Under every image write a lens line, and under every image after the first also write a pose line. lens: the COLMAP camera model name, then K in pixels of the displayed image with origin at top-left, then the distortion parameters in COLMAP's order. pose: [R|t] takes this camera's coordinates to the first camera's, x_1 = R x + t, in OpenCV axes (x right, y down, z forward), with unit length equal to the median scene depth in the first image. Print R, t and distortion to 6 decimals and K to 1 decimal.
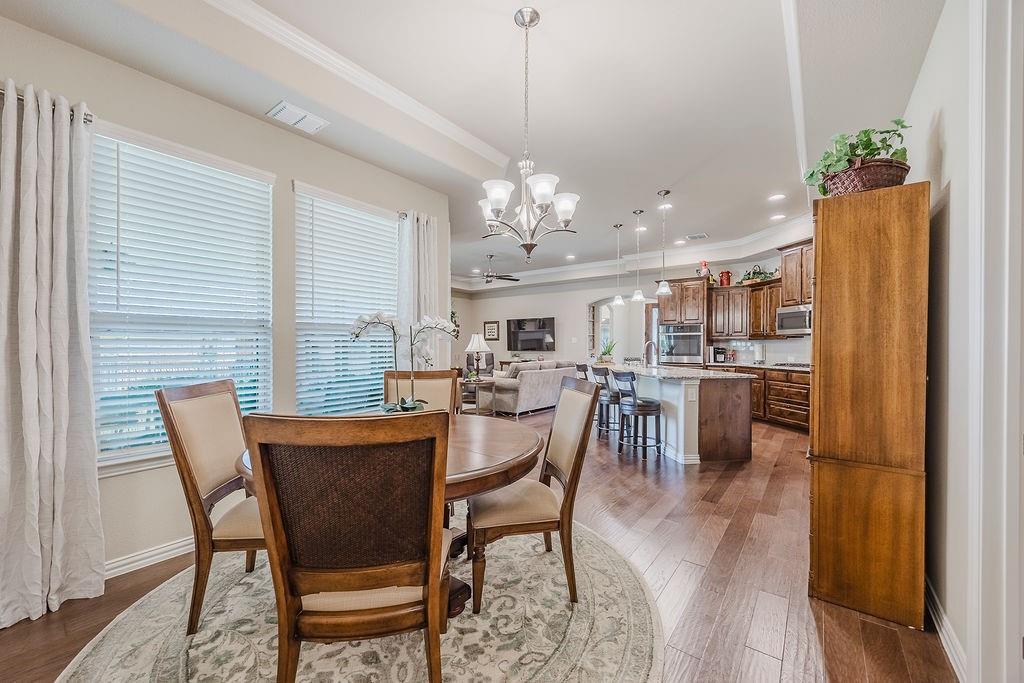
lens RADIAL K [[398.6, 0, 508.2], [0, 398.6, 344.7], [0, 0, 1]] dist [0.001233, 0.000256]
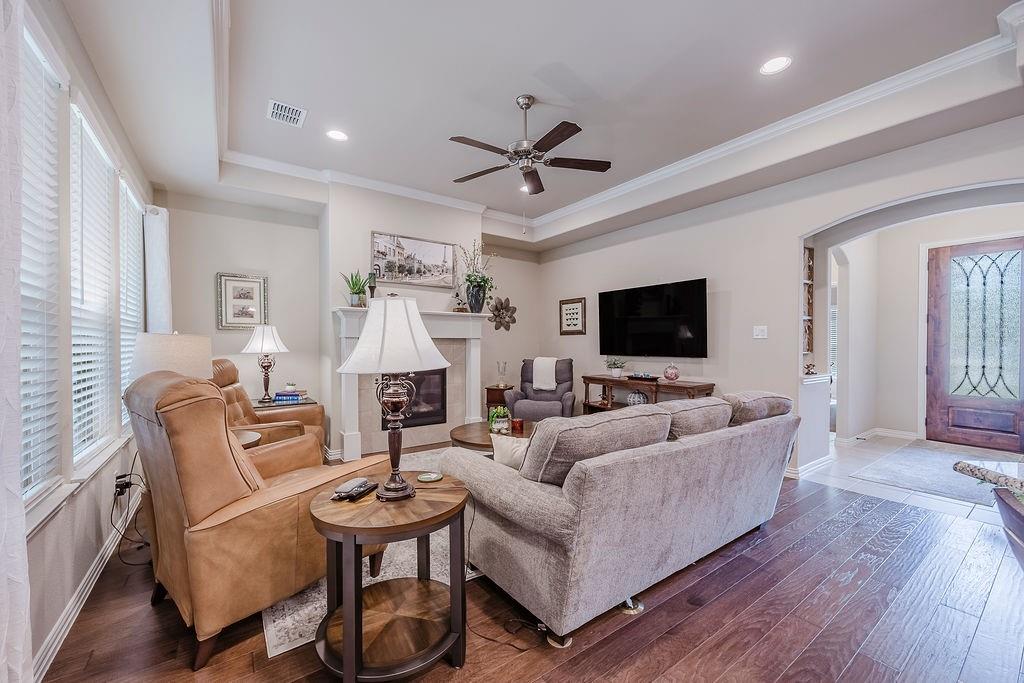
lens RADIAL K [[398.6, 0, 510.3], [0, 398.6, 347.2], [0, 0, 1]] dist [0.001233, 0.000256]
pose [[0.955685, 0.003710, -0.294366, 0.038108], [-0.000630, 0.999944, 0.010558, 0.000189], [0.294389, -0.009905, 0.955634, 0.493878]]
